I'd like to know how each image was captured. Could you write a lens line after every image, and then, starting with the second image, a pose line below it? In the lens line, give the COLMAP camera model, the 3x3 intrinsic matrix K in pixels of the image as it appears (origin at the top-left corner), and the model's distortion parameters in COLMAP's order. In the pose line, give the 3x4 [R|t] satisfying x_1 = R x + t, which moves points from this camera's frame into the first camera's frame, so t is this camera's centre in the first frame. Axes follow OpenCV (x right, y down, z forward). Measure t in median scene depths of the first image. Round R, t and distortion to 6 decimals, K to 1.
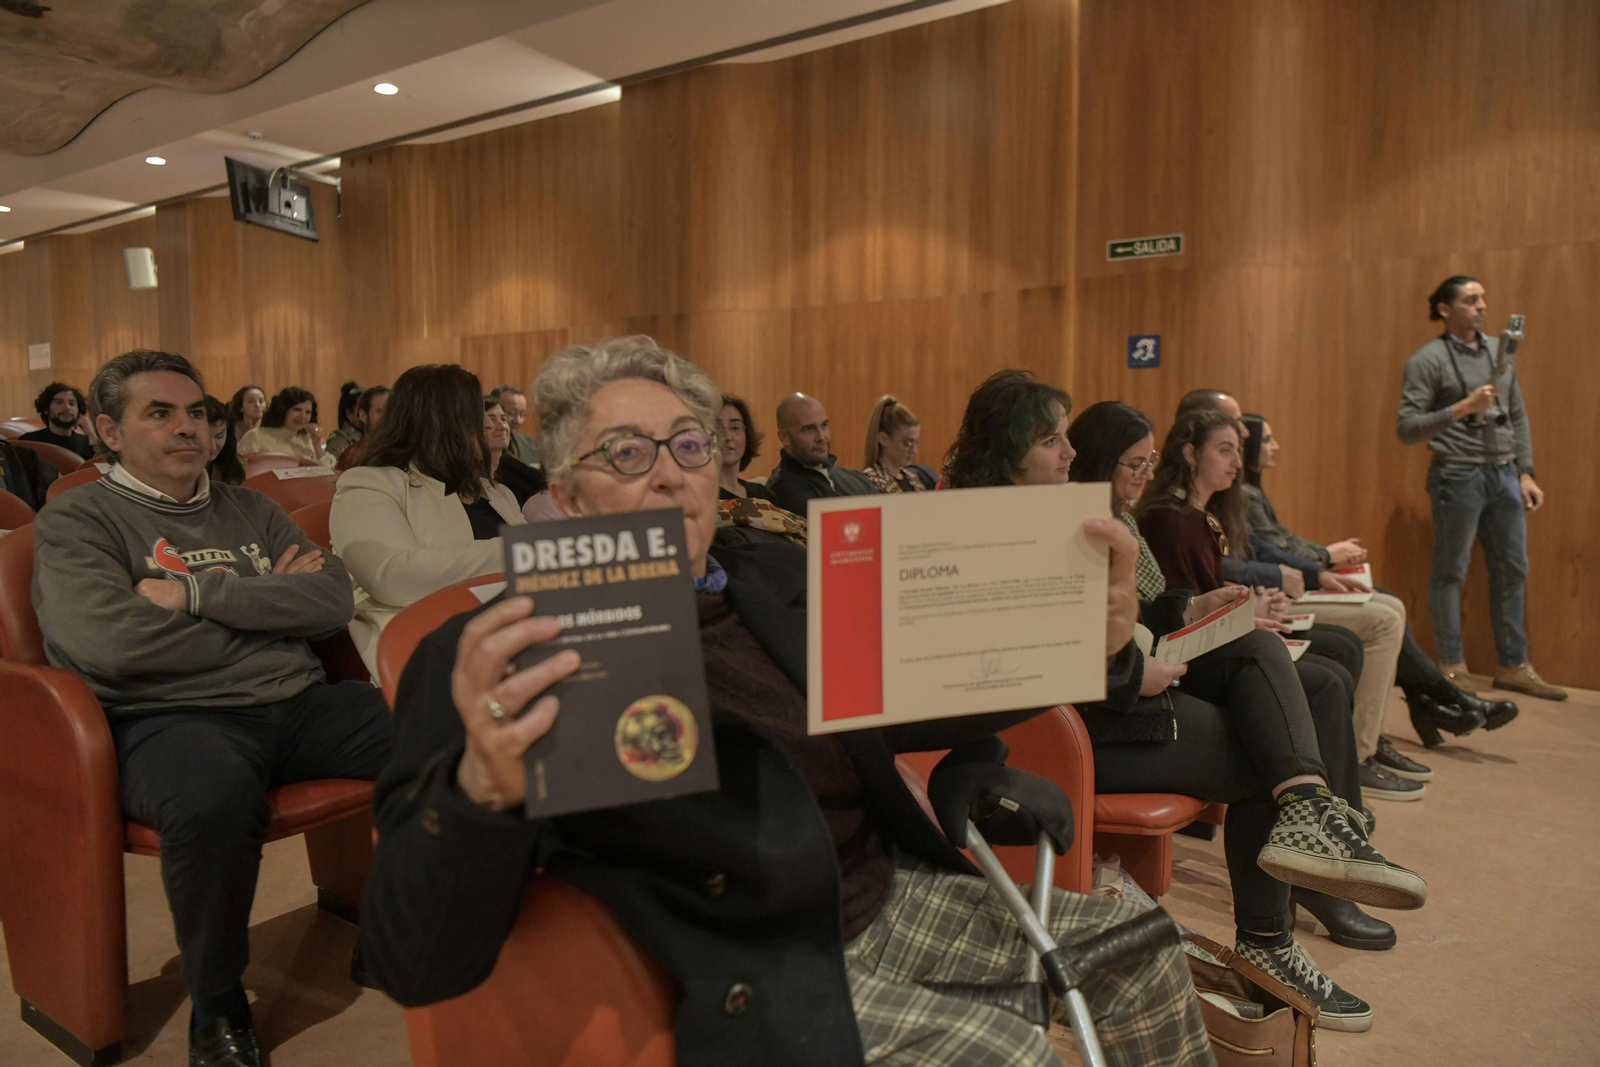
lens RADIAL K [[1068.5, 0, 808.1], [0, 1068.5, 530.5], [0, 0, 1]] dist [-0.012323, 0.002881]
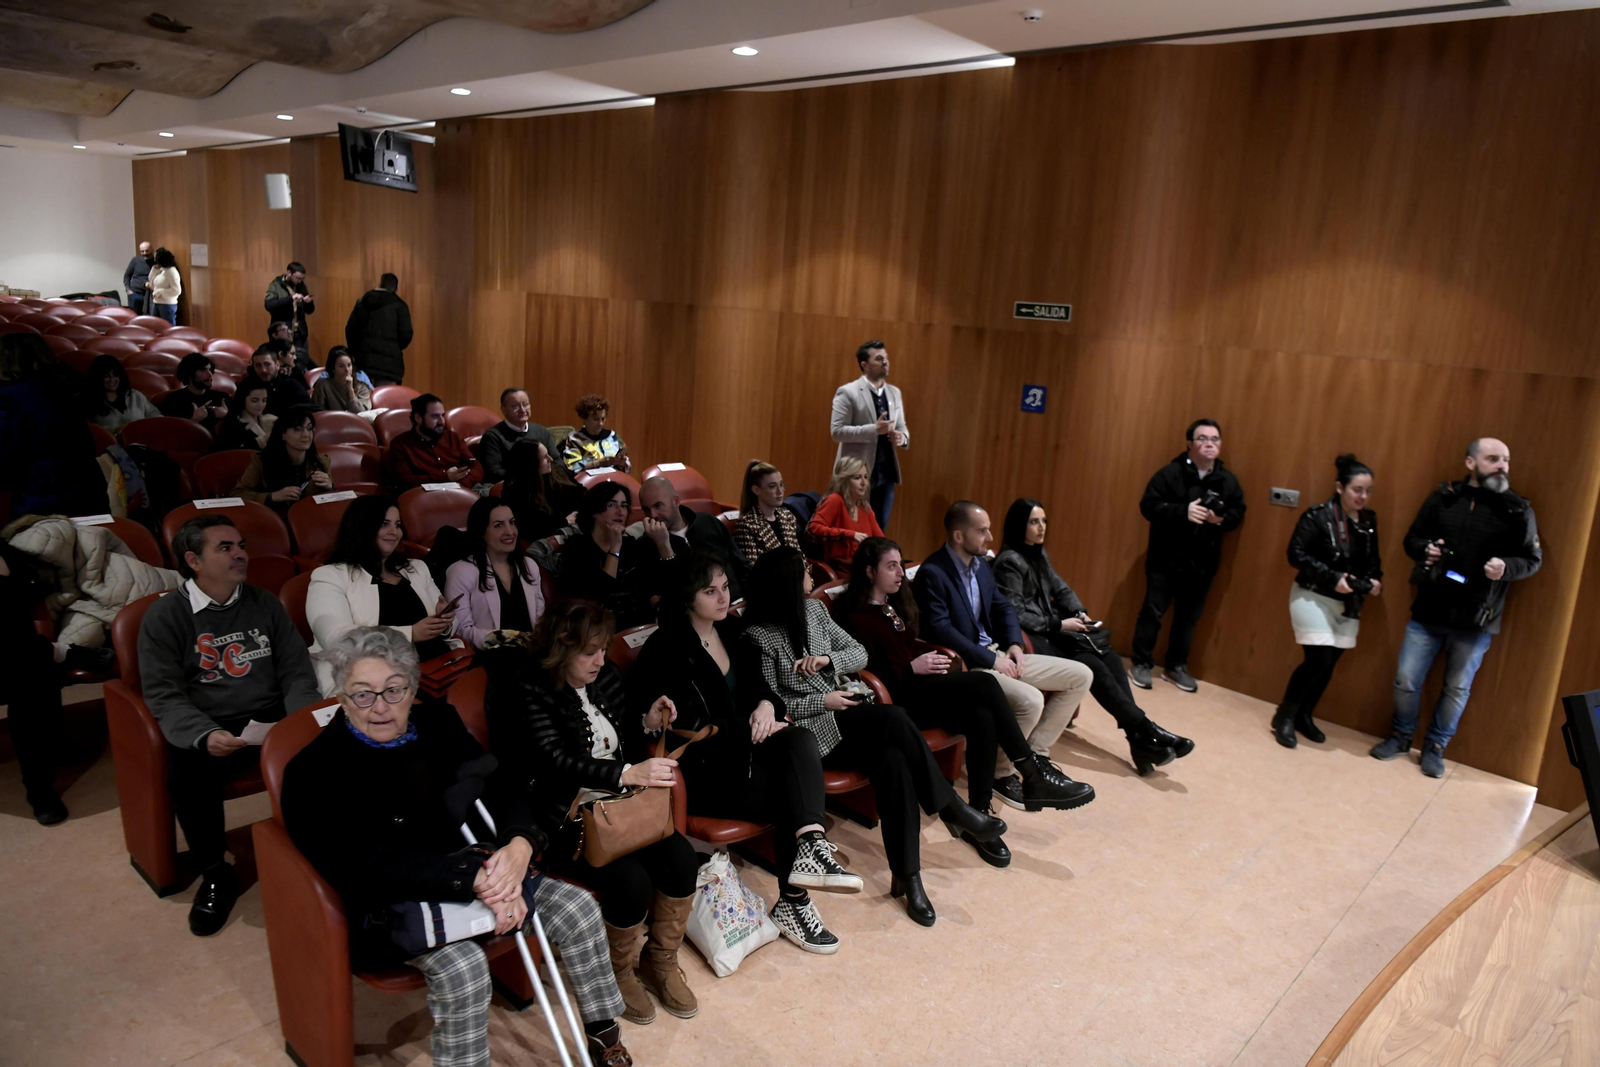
lens RADIAL K [[1191.2, 0, 865.2], [0, 1191.2, 497.6], [0, 0, 1]] dist [-0.001315, -0.001743]
pose [[0.987817, 0.090822, -0.126366, 0.275097], [-0.071528, 0.986152, 0.149627, -0.219529], [0.138205, -0.138766, 0.980634, -0.317902]]
